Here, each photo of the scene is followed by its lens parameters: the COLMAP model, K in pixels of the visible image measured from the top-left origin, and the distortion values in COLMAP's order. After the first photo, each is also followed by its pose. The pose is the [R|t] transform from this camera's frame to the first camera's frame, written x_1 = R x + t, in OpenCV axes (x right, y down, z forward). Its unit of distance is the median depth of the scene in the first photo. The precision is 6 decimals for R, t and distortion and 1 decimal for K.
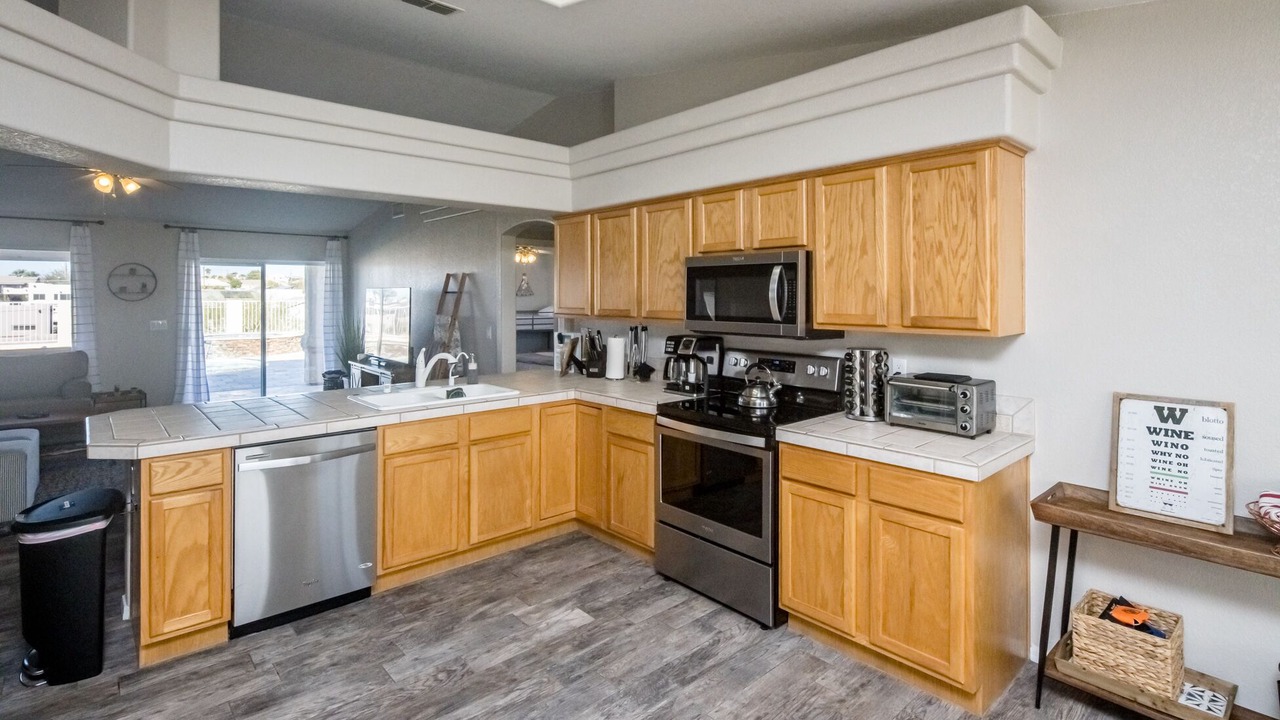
lens RADIAL K [[607.4, 0, 620.5], [0, 607.4, 297.9], [0, 0, 1]] dist [0.005319, -0.004846]
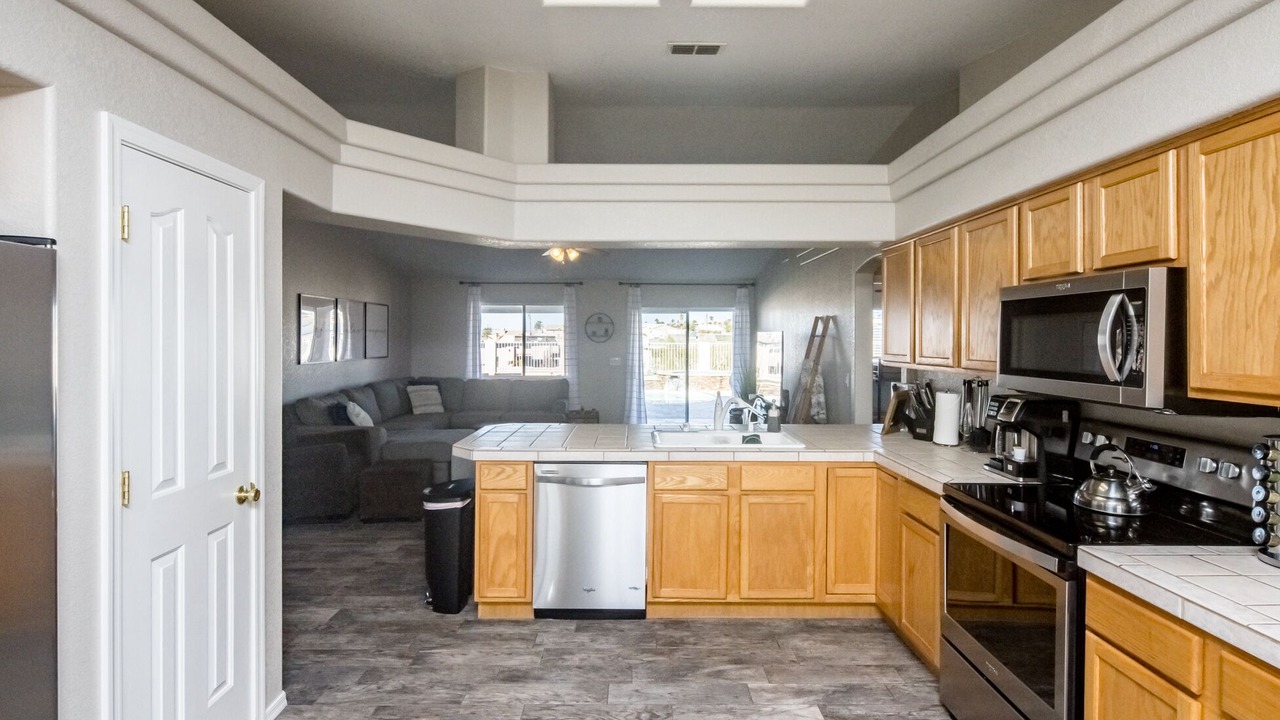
lens RADIAL K [[607.4, 0, 648.8], [0, 607.4, 342.1], [0, 0, 1]] dist [0.005319, -0.004846]
pose [[0.760255, 0.008284, -0.649572, 0.271368], [-0.008187, 0.999961, 0.003171, -0.000790], [0.649573, 0.002908, 0.760293, 0.178453]]
